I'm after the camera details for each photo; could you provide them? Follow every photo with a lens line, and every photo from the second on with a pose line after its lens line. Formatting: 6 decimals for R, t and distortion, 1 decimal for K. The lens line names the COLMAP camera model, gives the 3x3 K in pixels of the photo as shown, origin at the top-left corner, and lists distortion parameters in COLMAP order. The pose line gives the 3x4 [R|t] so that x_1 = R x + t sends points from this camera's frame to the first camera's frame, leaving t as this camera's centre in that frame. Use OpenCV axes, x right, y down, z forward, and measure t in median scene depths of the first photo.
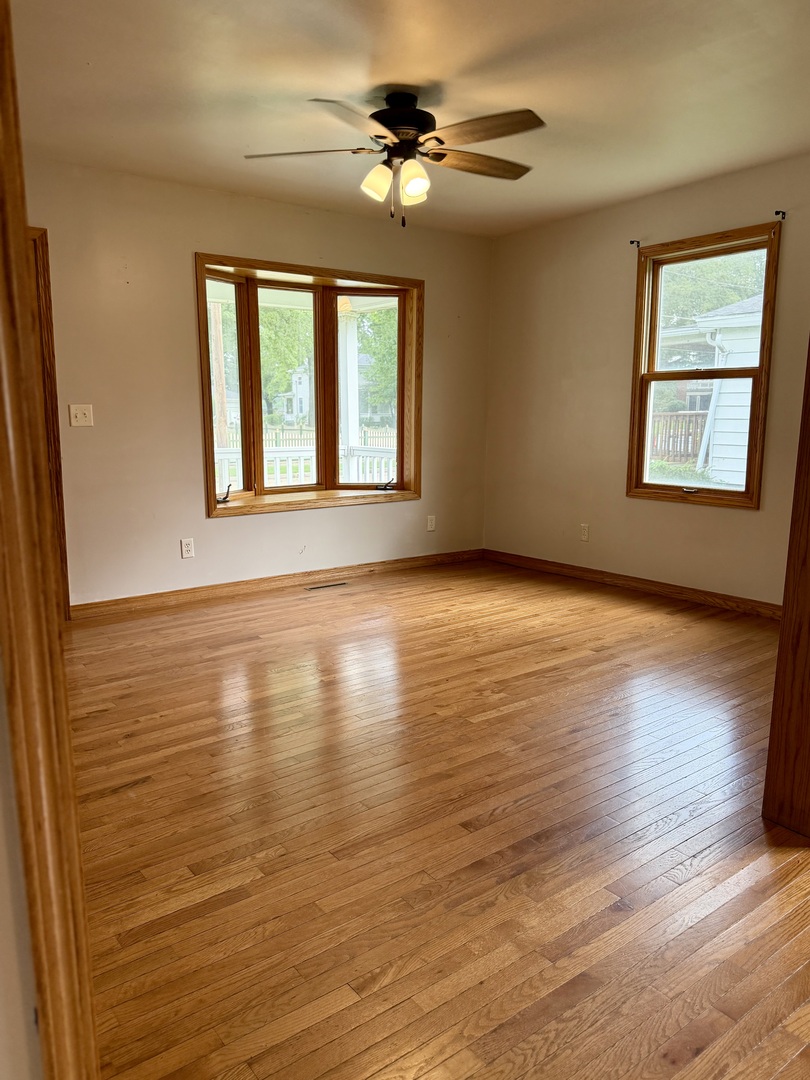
lens RADIAL K [[777.8, 0, 407.7], [0, 777.8, 531.1], [0, 0, 1]] dist [0.119855, -0.213215]
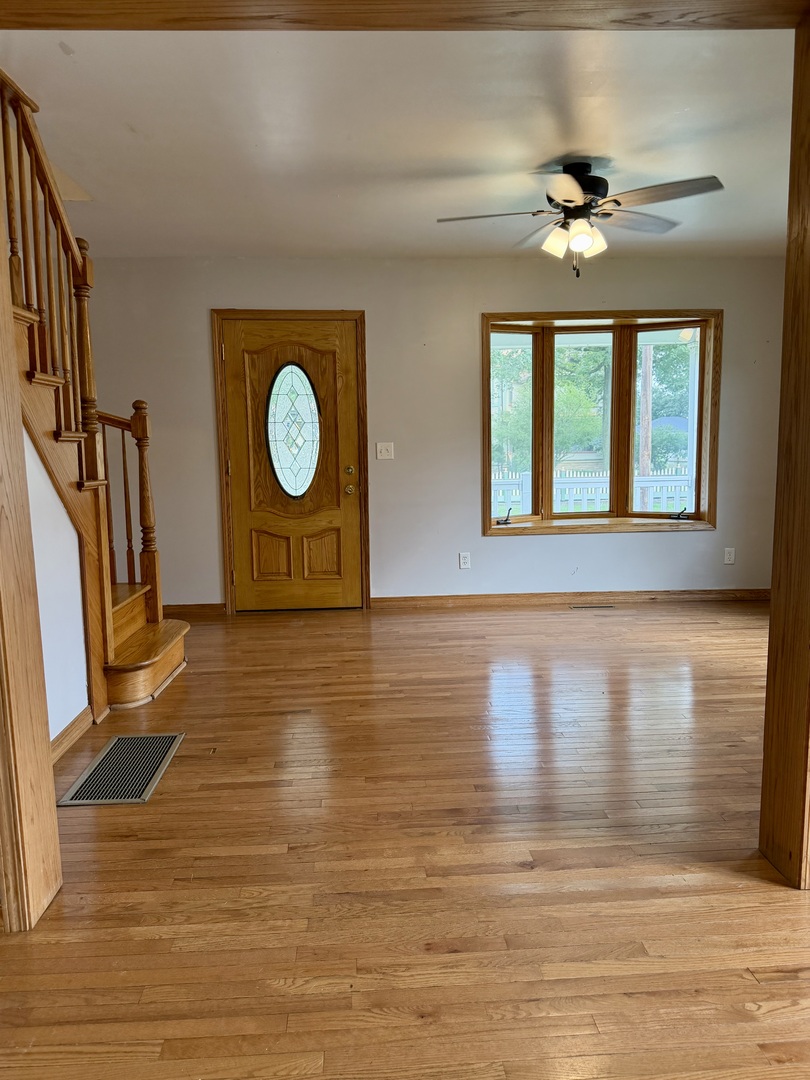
lens RADIAL K [[788.2, 0, 405.0], [0, 788.2, 540.0], [0, 0, 1]] dist [-0.001677, -0.008792]
pose [[0.819990, 0.049265, -0.570254, 0.284920], [-0.068221, 0.997599, -0.011913, 0.009920], [0.568298, 0.048672, 0.821382, -0.025610]]
